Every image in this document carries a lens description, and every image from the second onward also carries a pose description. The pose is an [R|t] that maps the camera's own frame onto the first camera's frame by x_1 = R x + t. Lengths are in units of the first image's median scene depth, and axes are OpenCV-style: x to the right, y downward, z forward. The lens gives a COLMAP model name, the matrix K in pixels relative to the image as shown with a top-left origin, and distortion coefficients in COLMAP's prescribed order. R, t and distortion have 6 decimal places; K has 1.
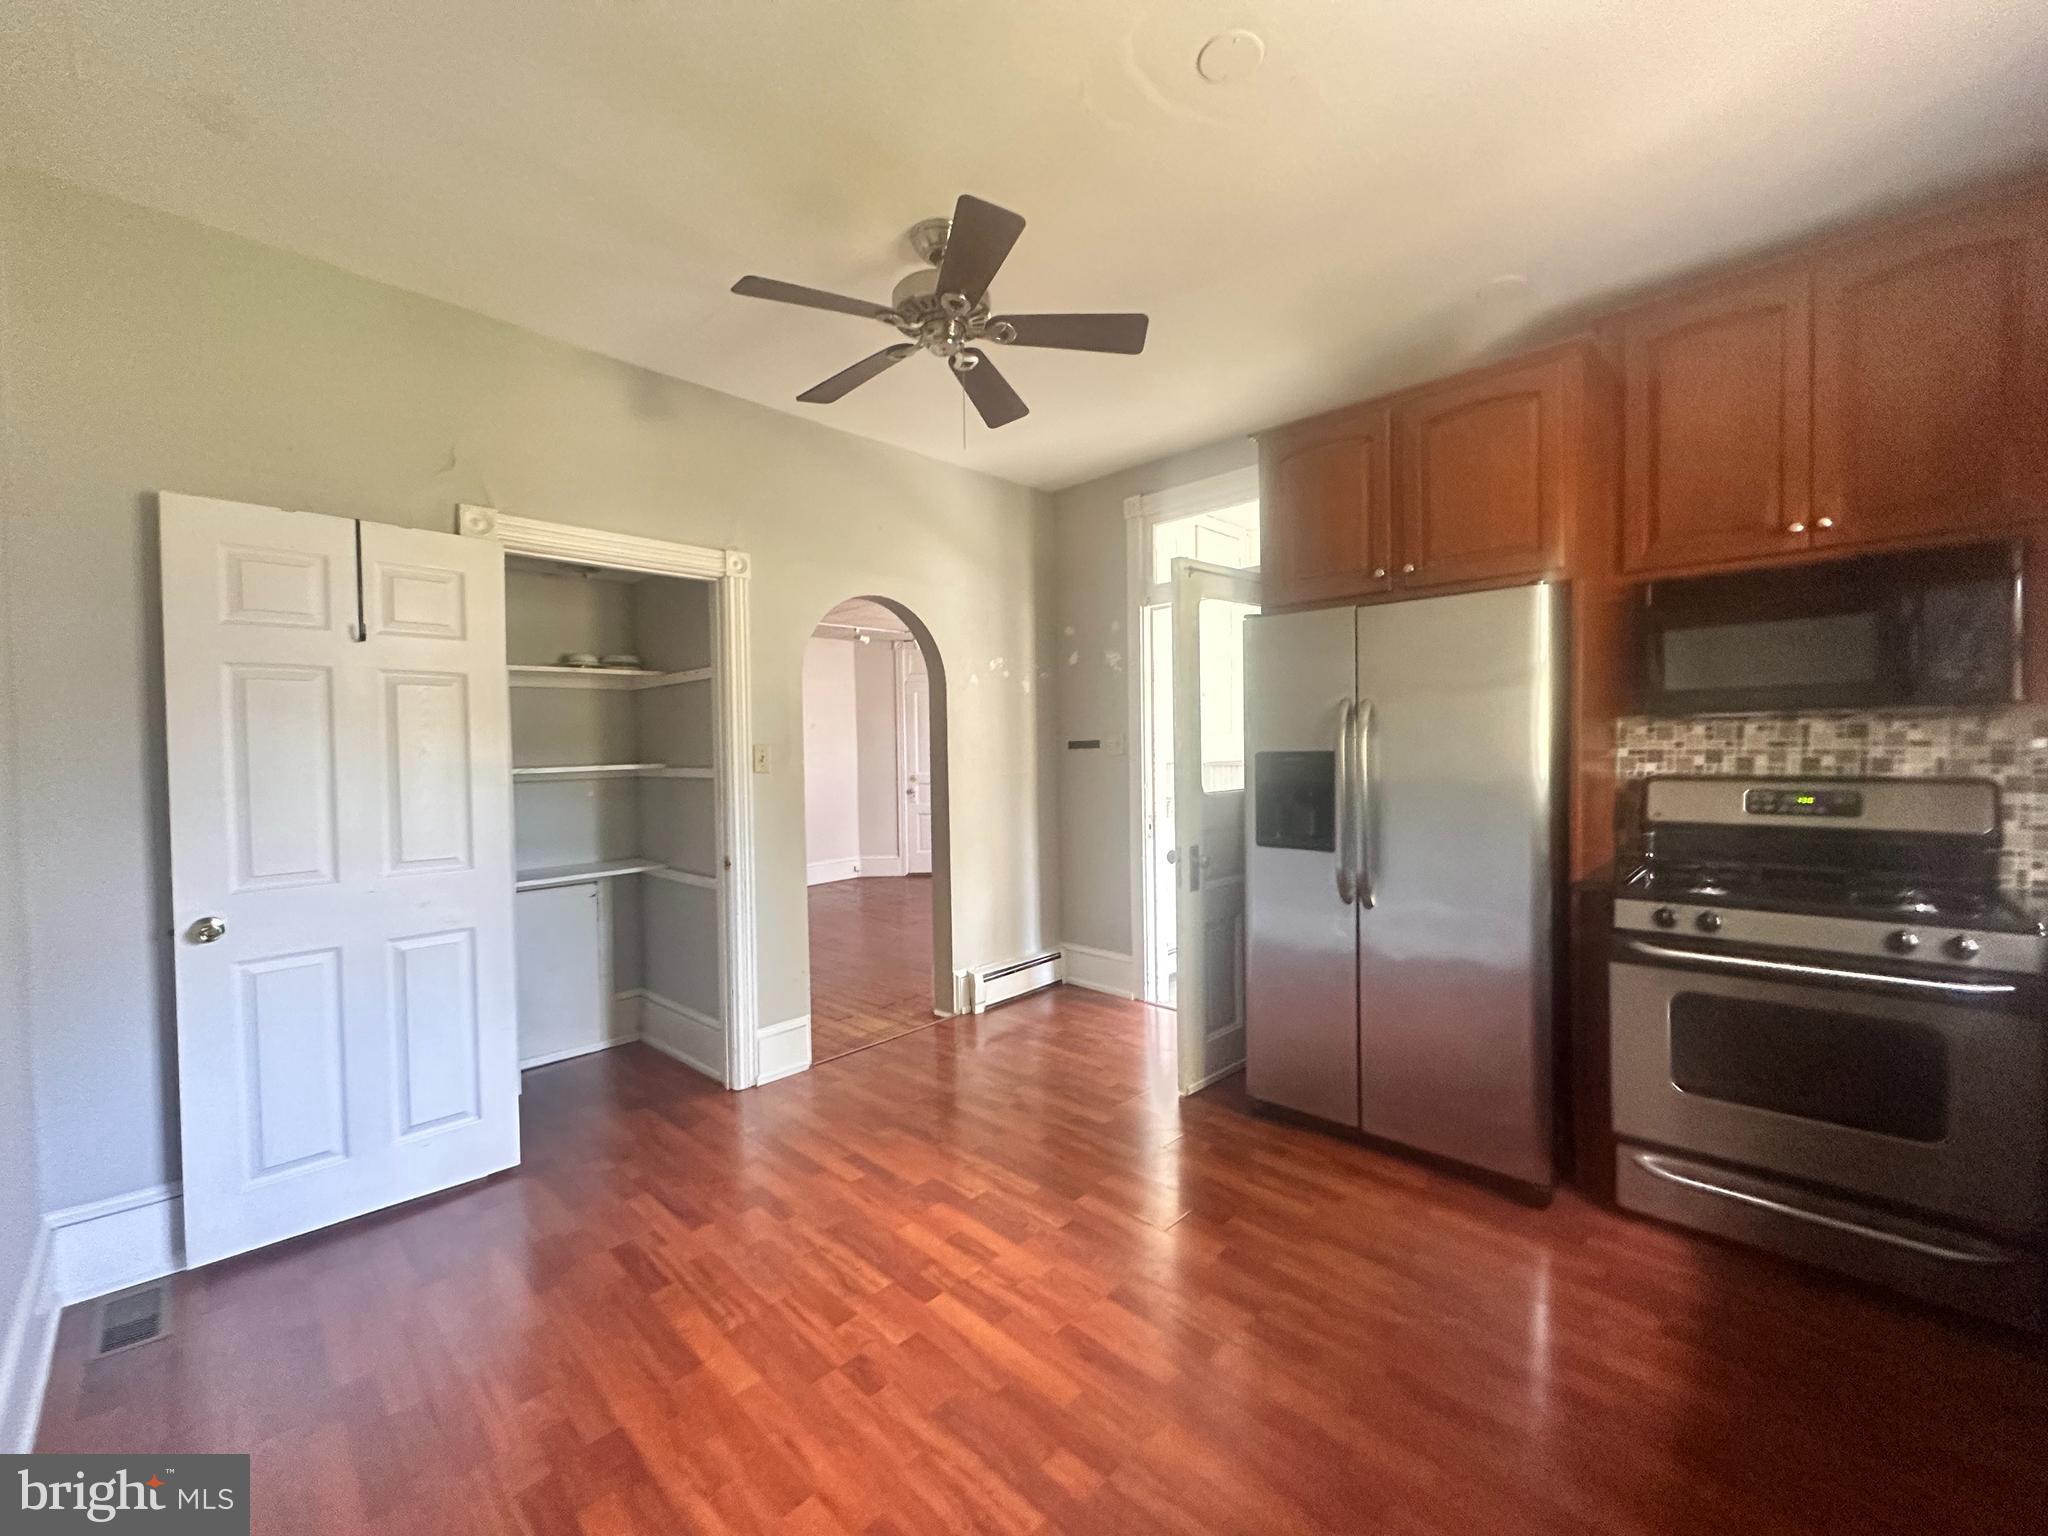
lens RADIAL K [[824.7, 0, 1026.8], [0, 824.7, 767.2], [0, 0, 1]] dist [-0.009447, 0.002870]
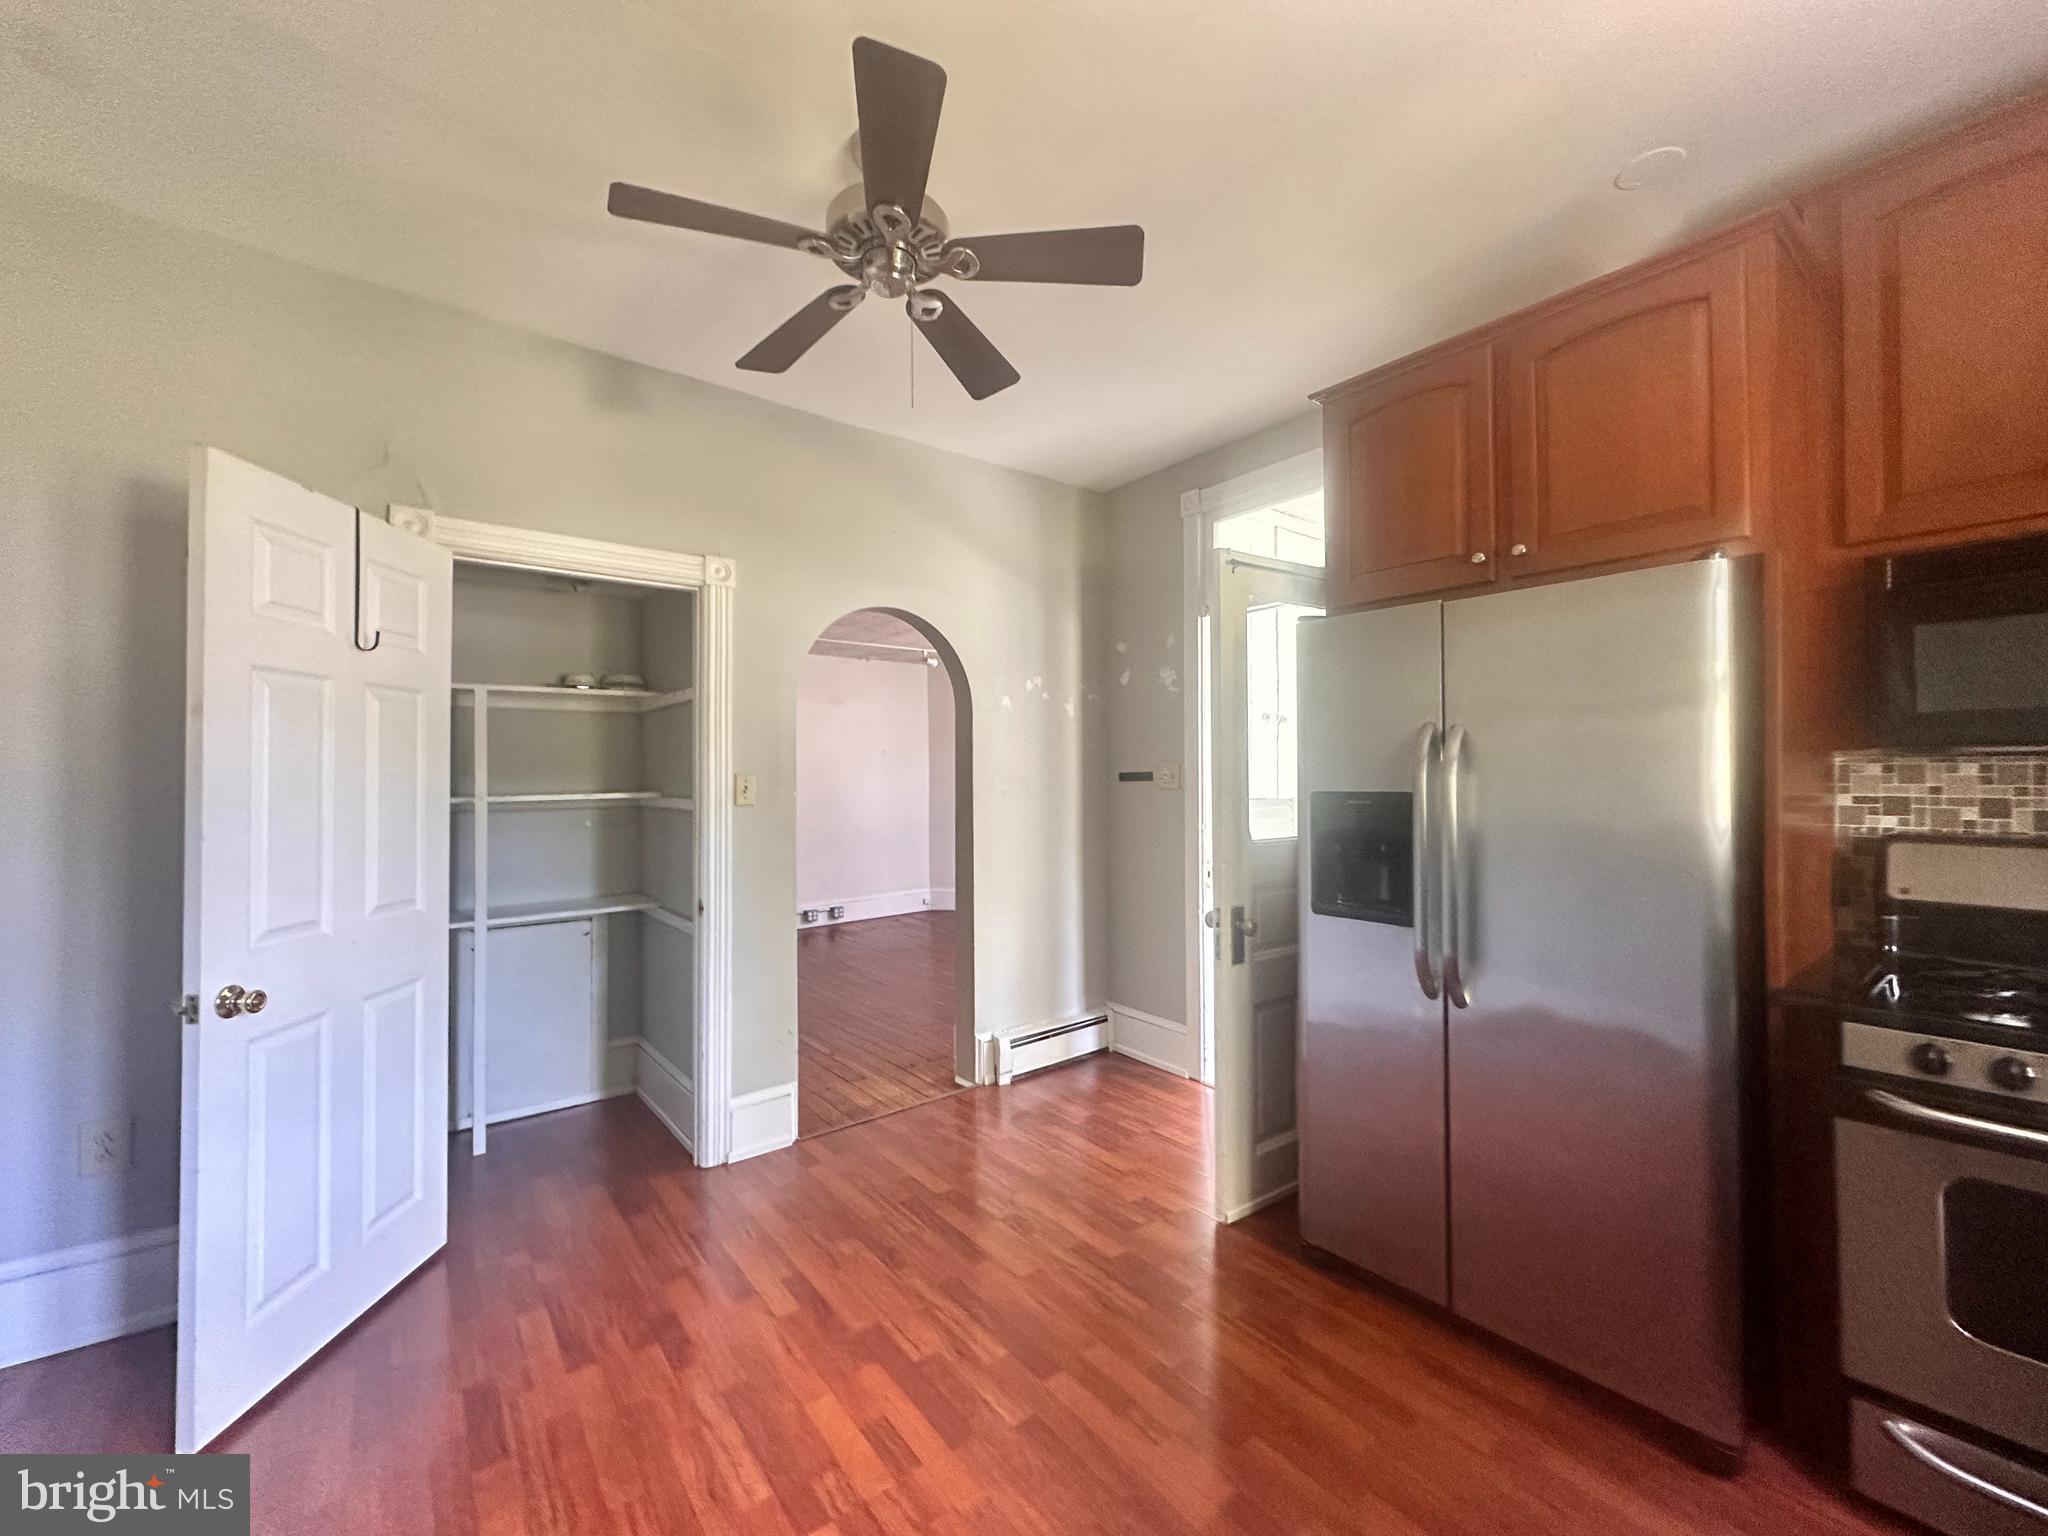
lens RADIAL K [[824.7, 0, 1025.2], [0, 824.7, 768.3], [0, 0, 1]] dist [-0.009447, 0.002870]
pose [[0.990561, 0.010892, -0.136640, 0.117396], [-0.015155, 0.999429, -0.030197, -0.012839], [0.136233, 0.031983, 0.990160, 0.194995]]
